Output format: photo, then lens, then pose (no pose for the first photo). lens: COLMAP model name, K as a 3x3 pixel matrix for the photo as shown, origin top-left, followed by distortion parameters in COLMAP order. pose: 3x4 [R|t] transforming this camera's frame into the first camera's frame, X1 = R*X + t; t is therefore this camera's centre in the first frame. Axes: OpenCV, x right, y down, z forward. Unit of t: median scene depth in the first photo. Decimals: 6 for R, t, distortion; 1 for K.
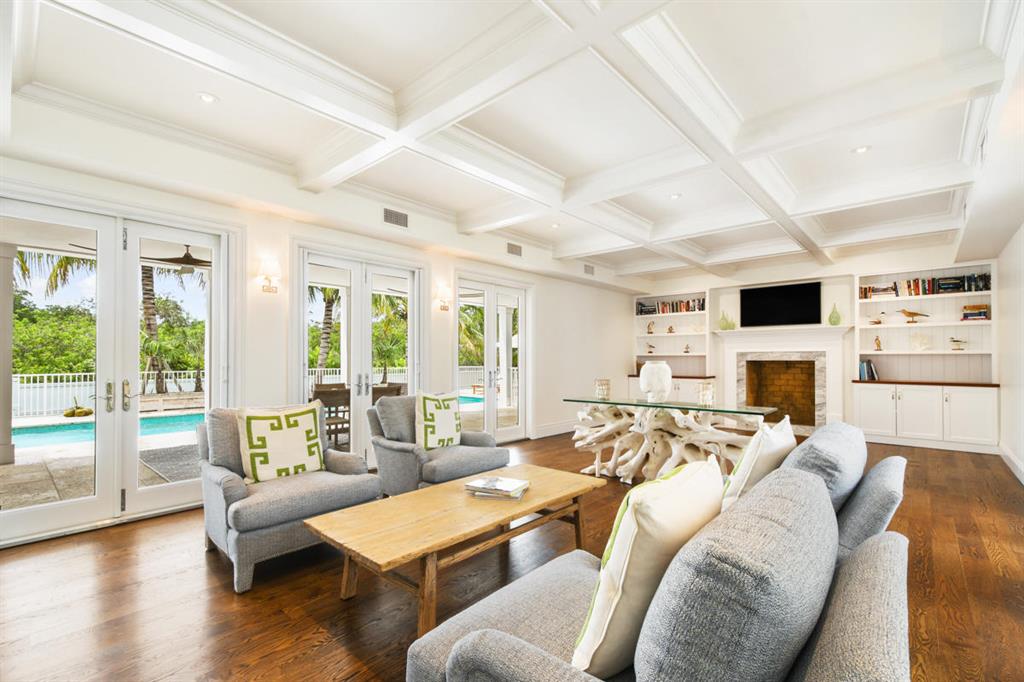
lens RADIAL K [[455.4, 0, 510.2], [0, 455.4, 354.0], [0, 0, 1]] dist [0.002719, 0.000518]
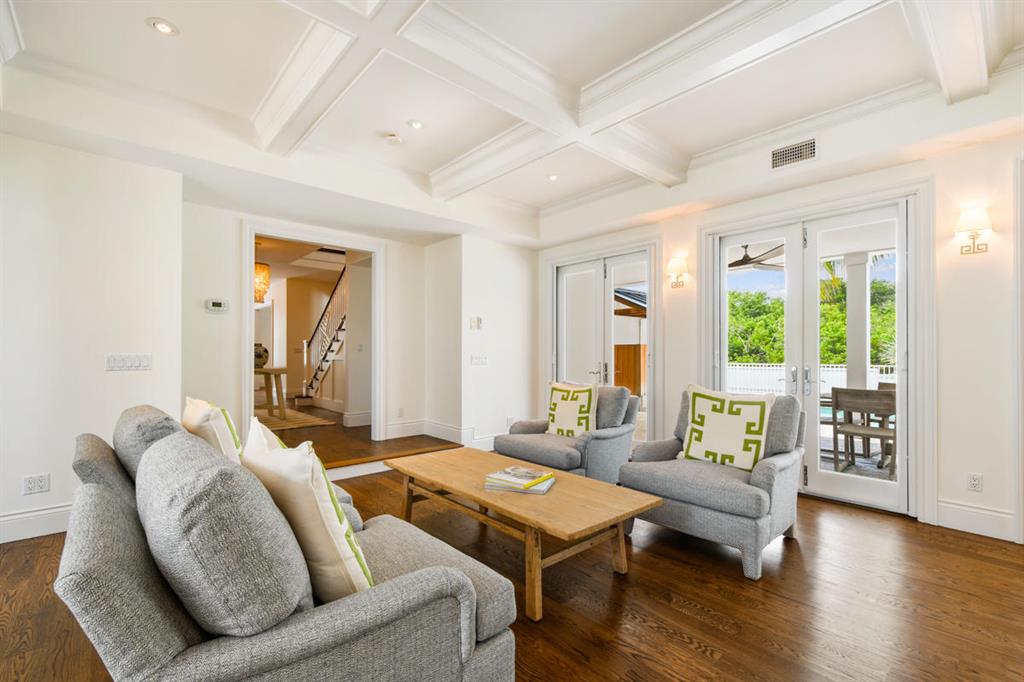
lens RADIAL K [[455.4, 0, 510.2], [0, 455.4, 354.0], [0, 0, 1]] dist [0.002719, 0.000518]
pose [[-0.116801, 0.000815, -0.993155, 0.643047], [0.009583, 0.999954, -0.000307, 0.022212], [0.993109, -0.009554, -0.116803, 0.764139]]
